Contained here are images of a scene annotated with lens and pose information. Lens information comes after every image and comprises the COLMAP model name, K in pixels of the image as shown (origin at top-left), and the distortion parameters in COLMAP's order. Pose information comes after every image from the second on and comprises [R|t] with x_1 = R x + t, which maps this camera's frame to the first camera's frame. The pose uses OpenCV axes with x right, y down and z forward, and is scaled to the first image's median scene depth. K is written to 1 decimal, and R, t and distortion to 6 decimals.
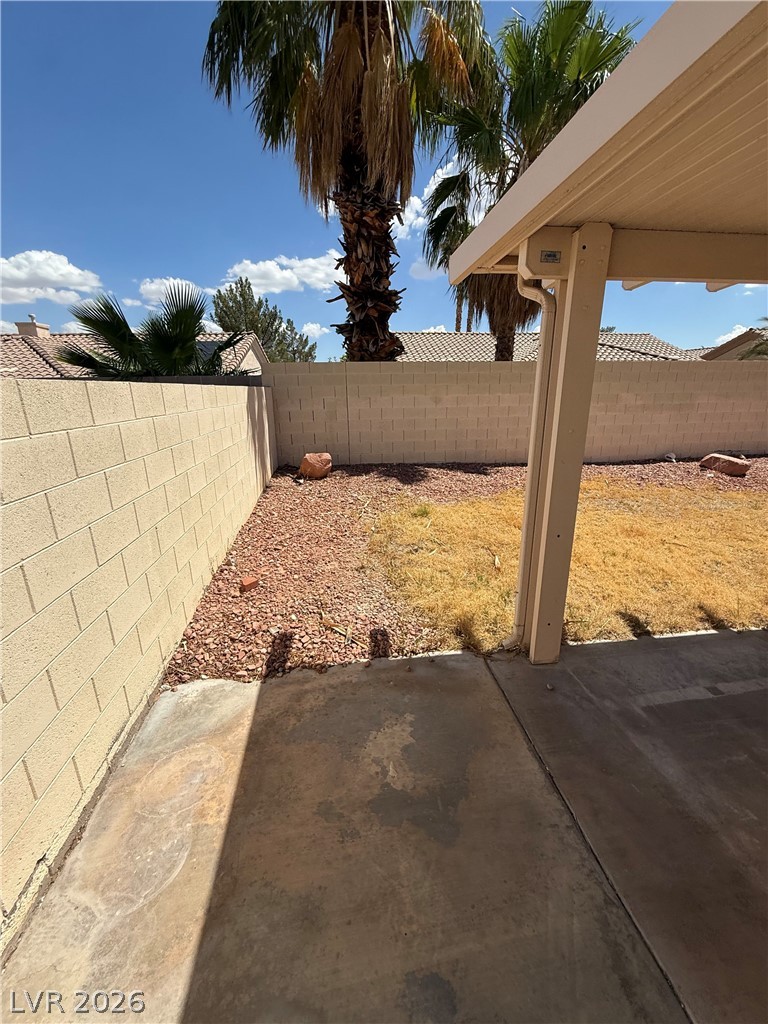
lens RADIAL K [[408.6, 0, 386.9], [0, 408.6, 510.6], [0, 0, 1]] dist [0.002756, 0.000265]
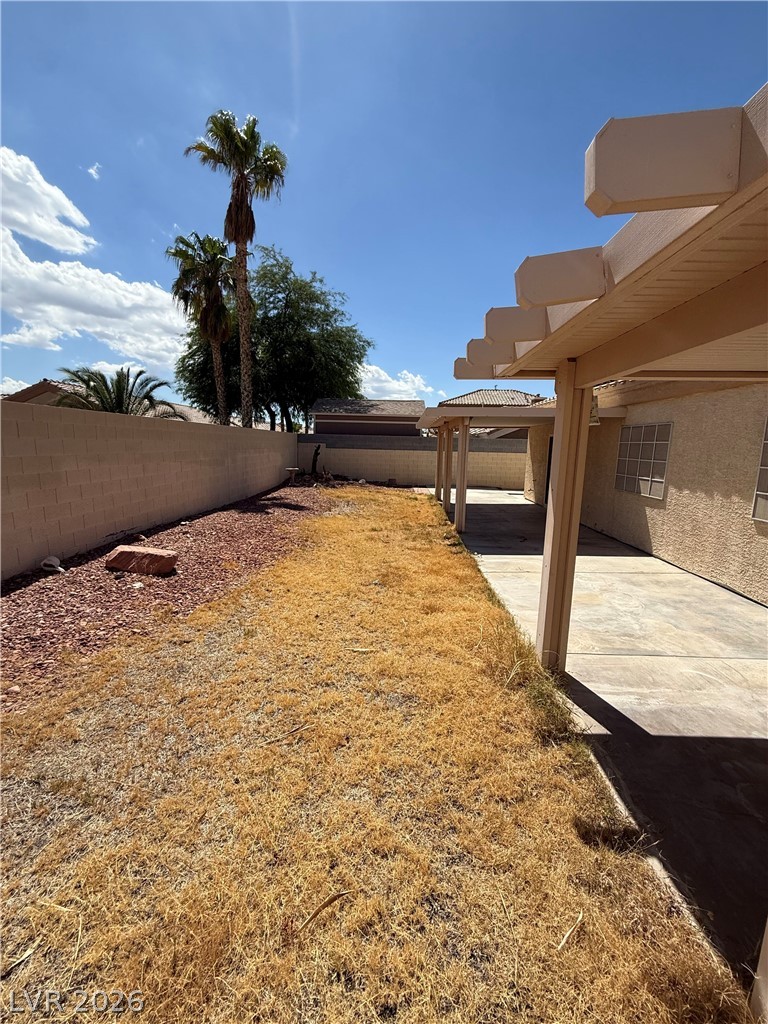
lens RADIAL K [[408.6, 0, 383.5], [0, 408.6, 505.8], [0, 0, 1]] dist [0.002756, 0.000265]
pose [[0.174342, -0.135170, 0.975363, 0.450933], [0.260789, 0.961501, 0.086634, -0.281776], [-0.949523, 0.239260, 0.202881, 0.851272]]
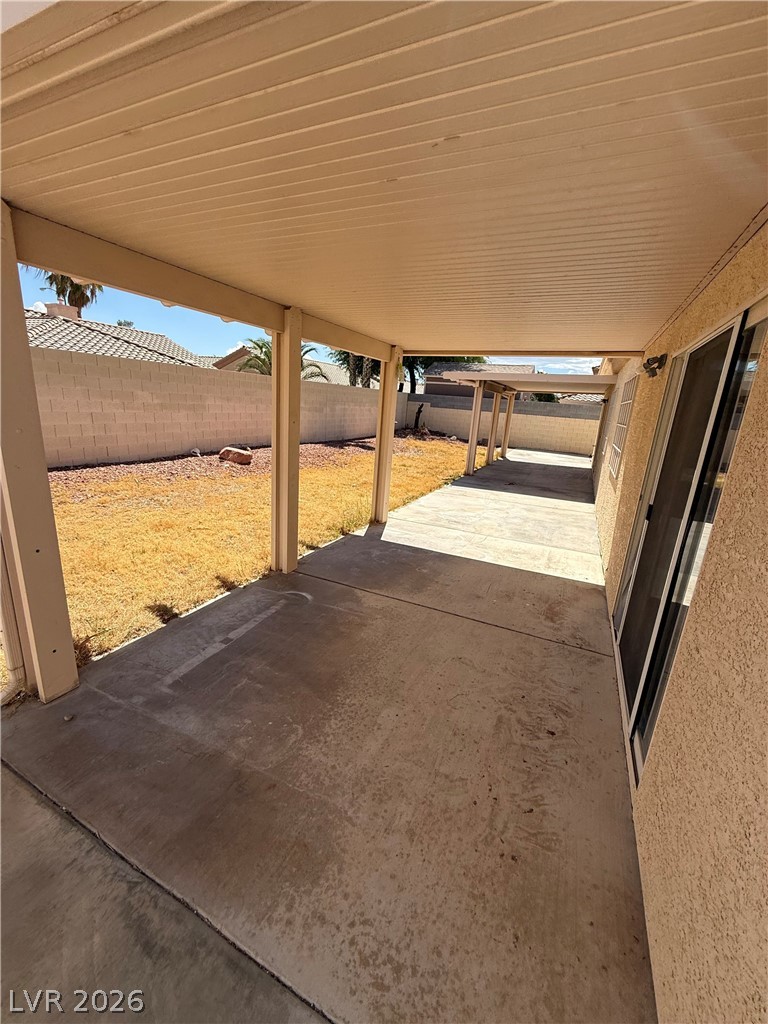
lens RADIAL K [[408.6, 0, 386.8], [0, 408.6, 508.9], [0, 0, 1]] dist [0.002756, 0.000265]
pose [[0.540861, -0.171134, 0.823519, 0.070910], [0.170320, 0.981083, 0.092016, 0.012966], [-0.823687, 0.090494, 0.559777, -0.066952]]
